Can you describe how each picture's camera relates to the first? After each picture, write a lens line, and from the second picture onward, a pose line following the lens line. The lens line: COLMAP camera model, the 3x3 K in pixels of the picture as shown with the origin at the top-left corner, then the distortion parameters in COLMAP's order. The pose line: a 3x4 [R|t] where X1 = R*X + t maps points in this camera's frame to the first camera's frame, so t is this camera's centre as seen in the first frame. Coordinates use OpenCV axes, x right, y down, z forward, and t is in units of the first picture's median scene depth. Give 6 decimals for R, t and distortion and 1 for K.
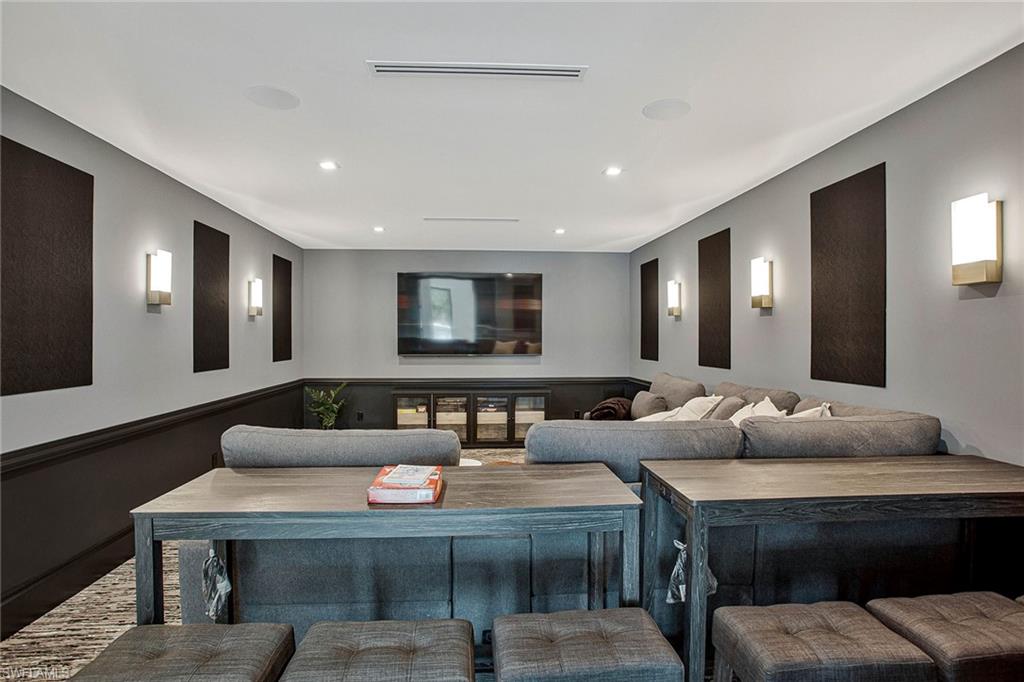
lens RADIAL K [[500.1, 0, 514.4], [0, 500.1, 338.9], [0, 0, 1]] dist [-0.051493, 0.012656]
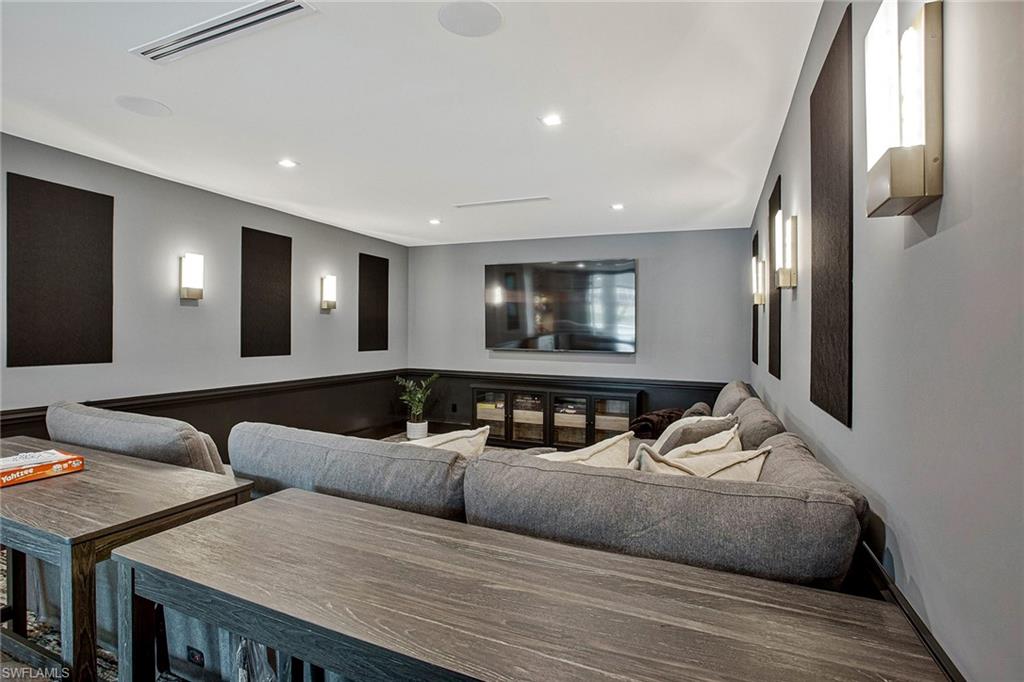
lens RADIAL K [[500.1, 0, 511.1], [0, 500.1, 334.6], [0, 0, 1]] dist [-0.051493, 0.012656]
pose [[0.894995, 0.014376, -0.445845, 0.316764], [-0.014456, 0.999890, 0.003222, 0.001240], [0.445843, 0.003562, 0.895104, 0.170334]]
